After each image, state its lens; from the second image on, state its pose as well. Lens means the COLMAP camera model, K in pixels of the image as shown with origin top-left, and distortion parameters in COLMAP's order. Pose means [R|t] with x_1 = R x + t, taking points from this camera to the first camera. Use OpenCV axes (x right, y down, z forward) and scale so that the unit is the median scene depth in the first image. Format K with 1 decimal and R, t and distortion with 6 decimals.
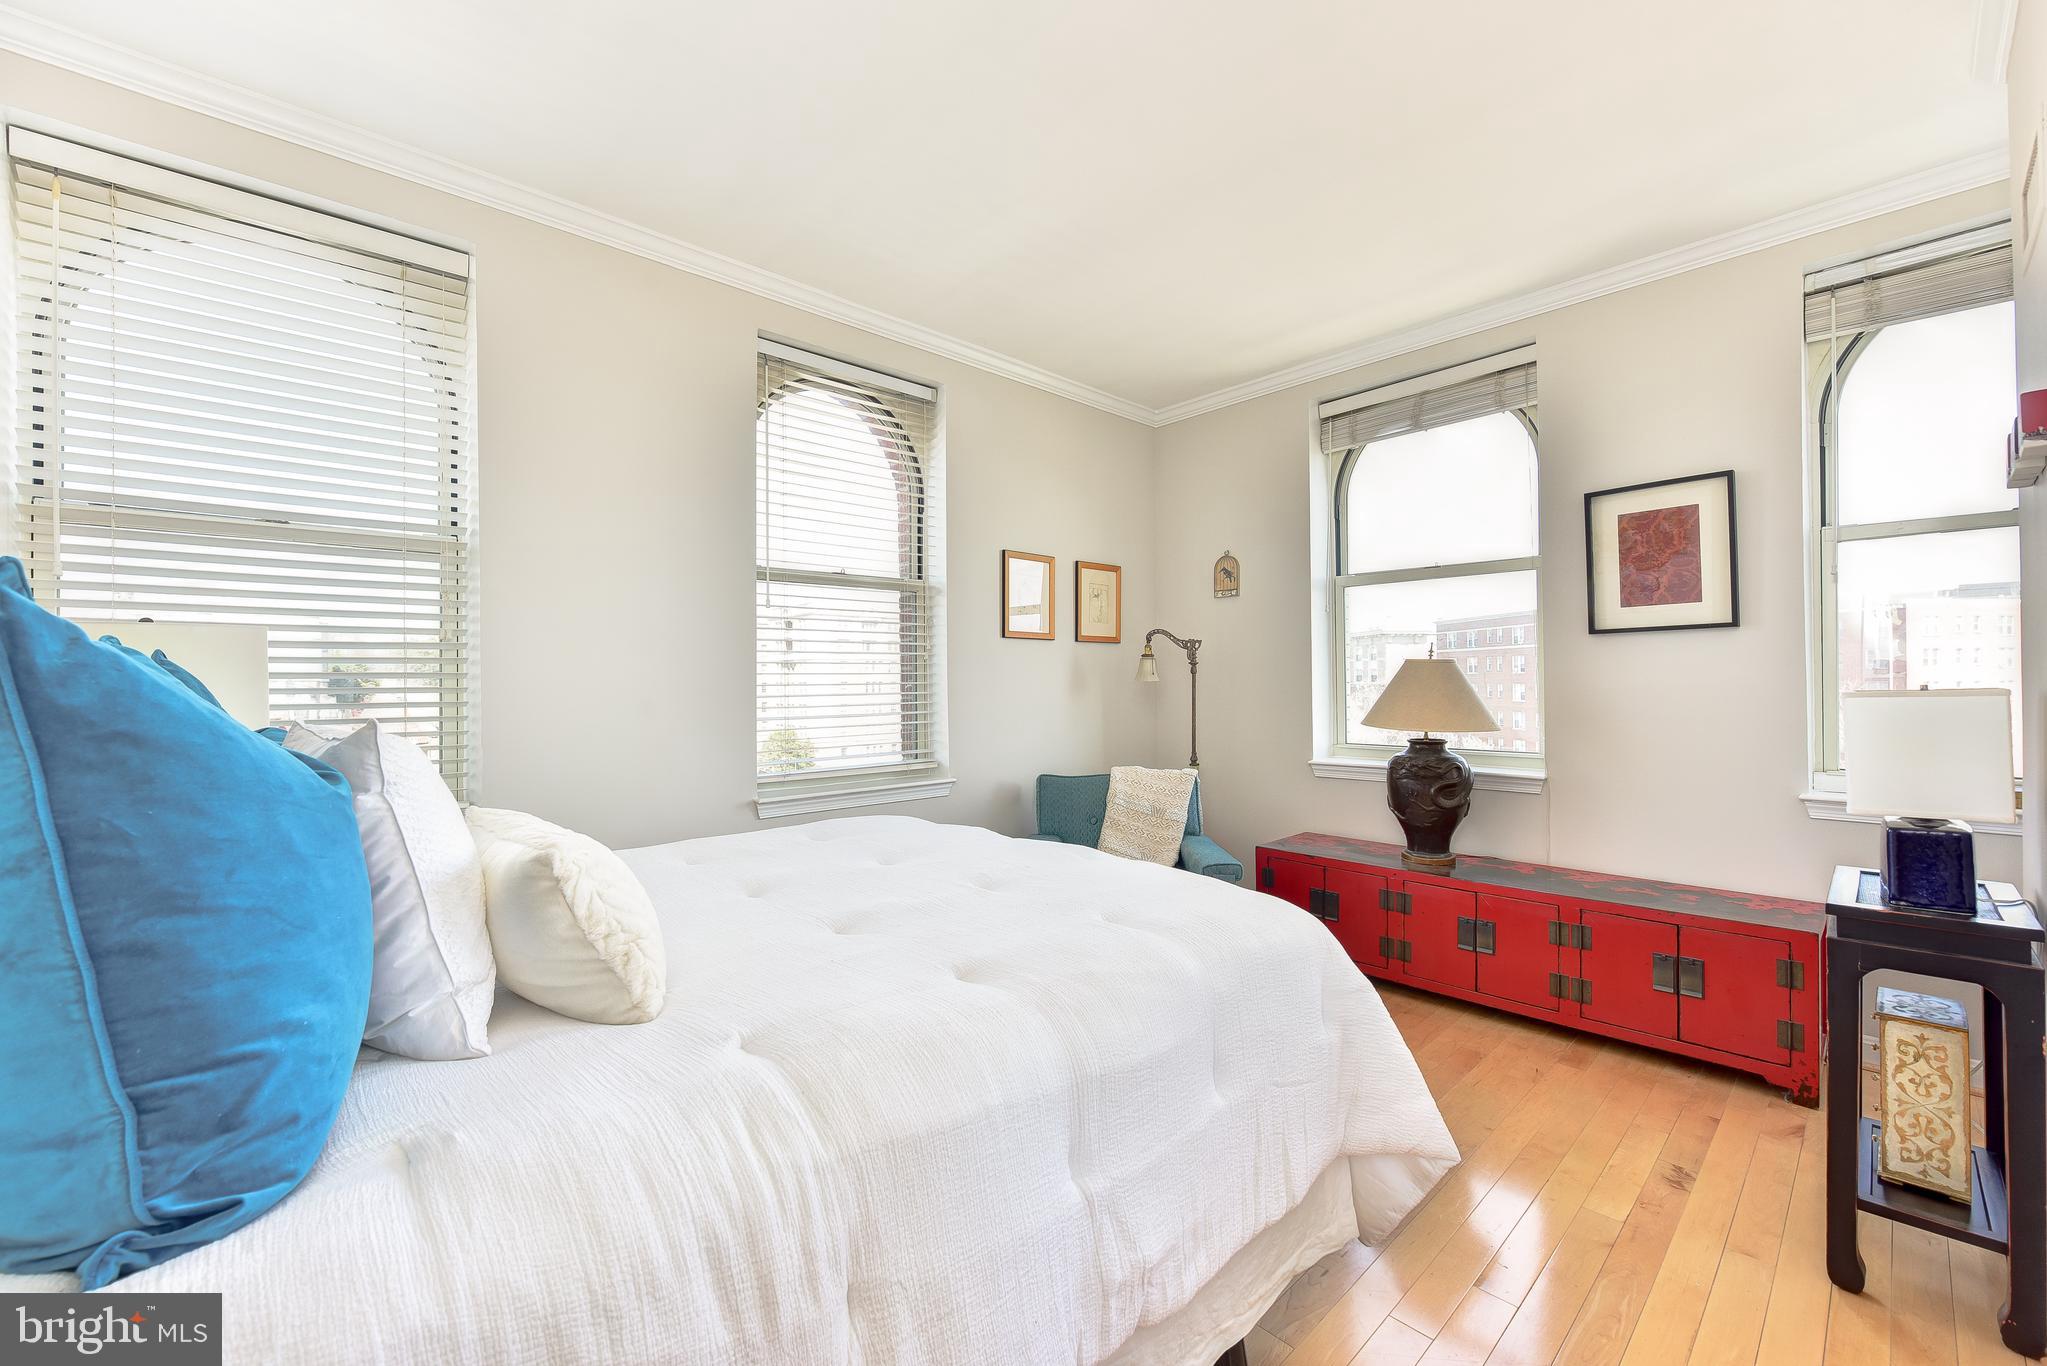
lens RADIAL K [[818.7, 0, 1022.3], [0, 818.7, 675.5], [0, 0, 1]] dist [-0.004357, -0.000791]
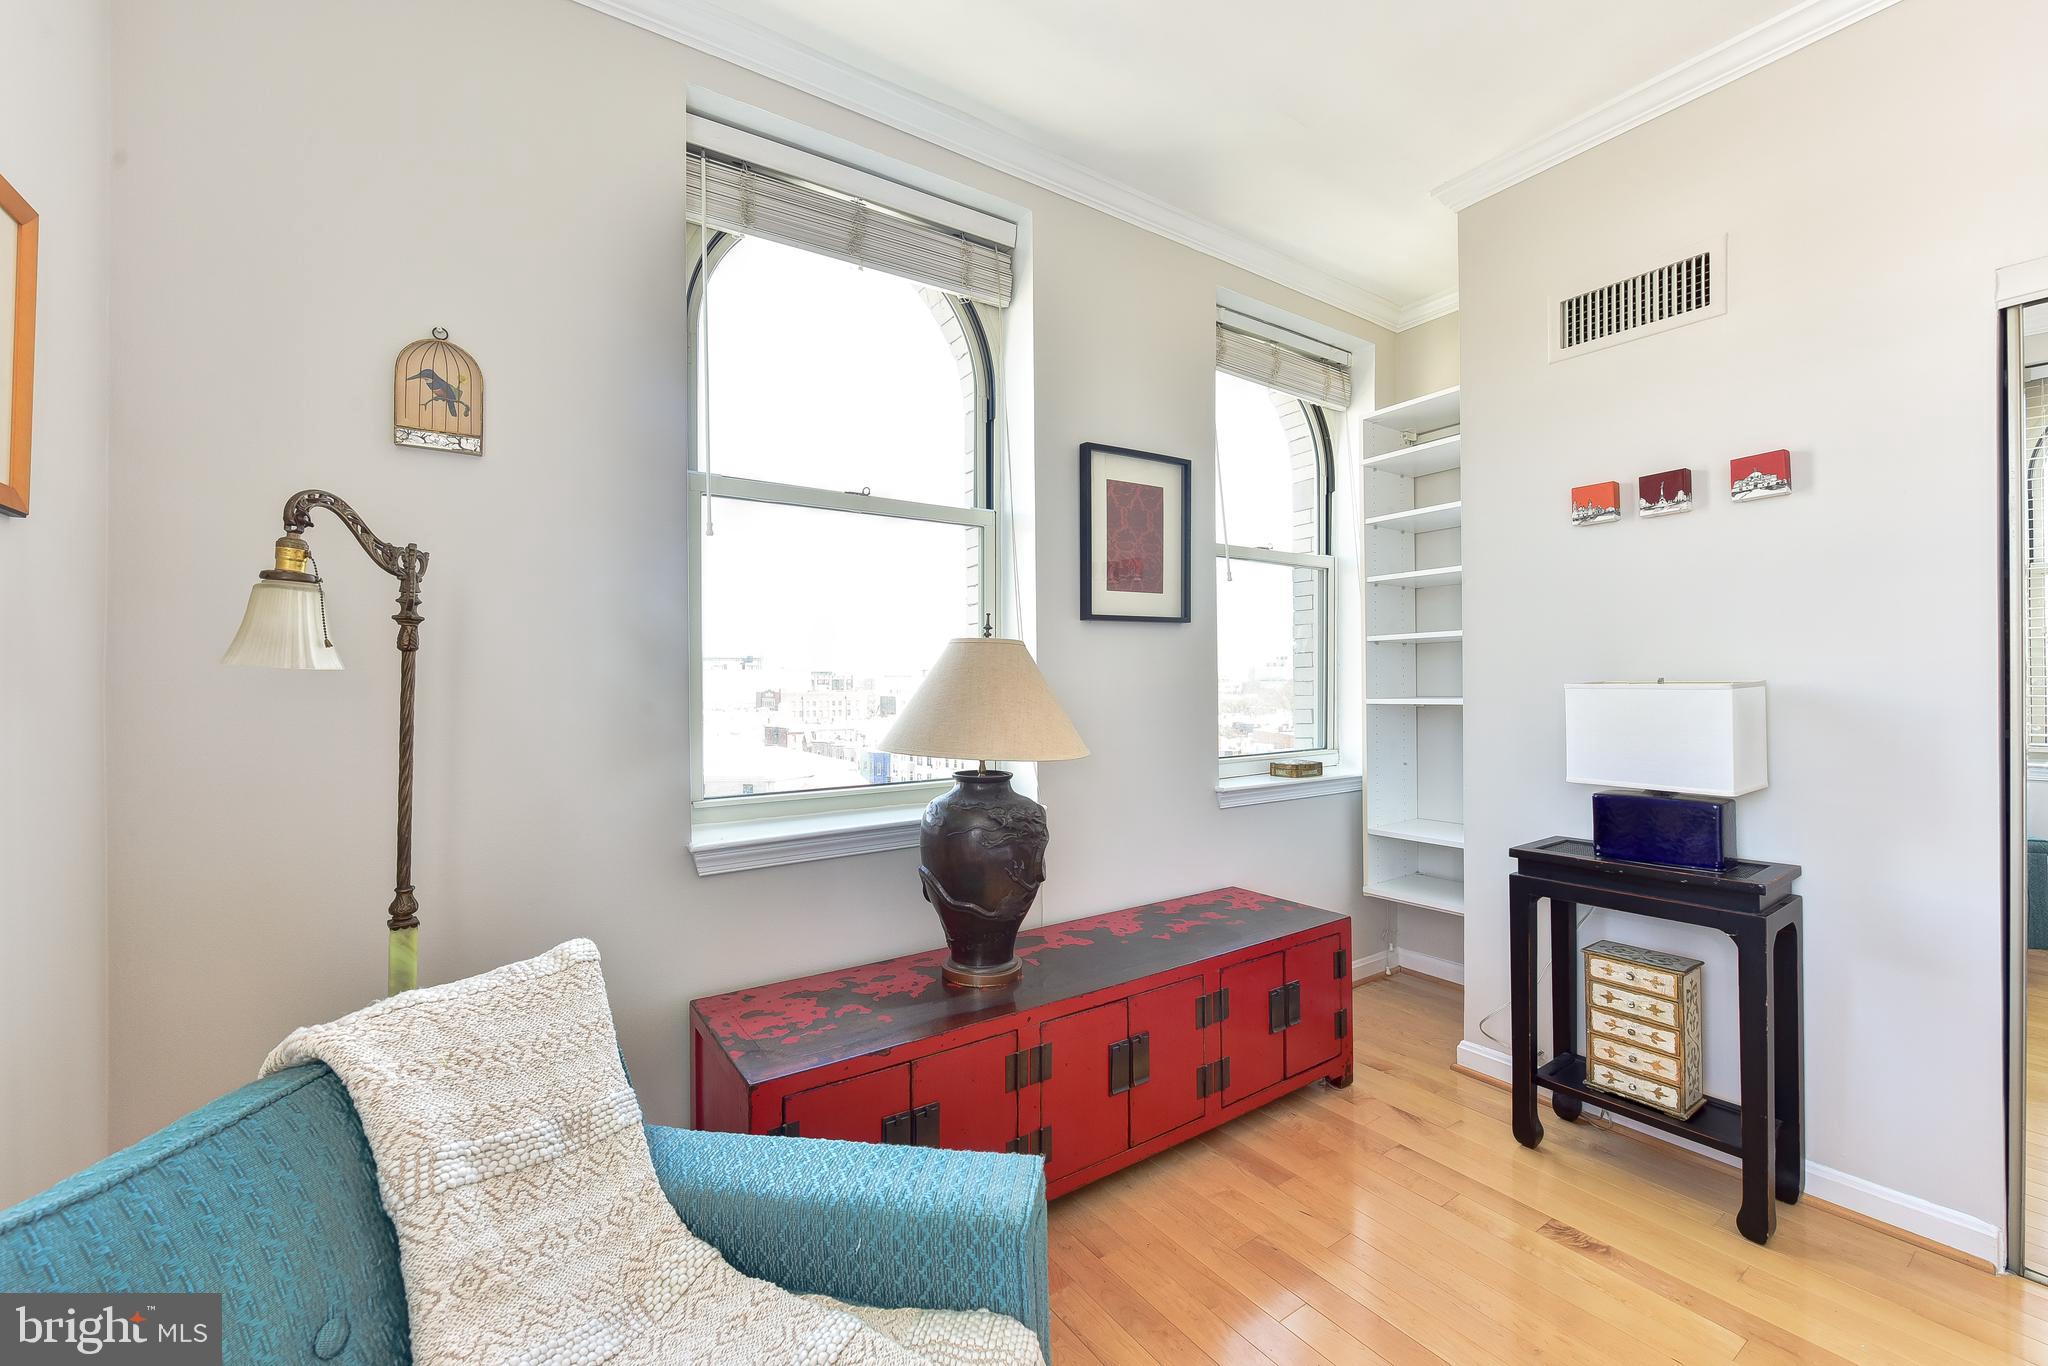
lens RADIAL K [[819.1, 0, 1024.9], [0, 819.1, 670.7], [0, 0, 1]] dist [-0.004357, -0.000791]
pose [[0.144756, 0.020414, 0.989257, -0.102146], [0.000308, 0.999786, -0.020677, 0.015878], [-0.989467, 0.003298, 0.144719, 0.902477]]
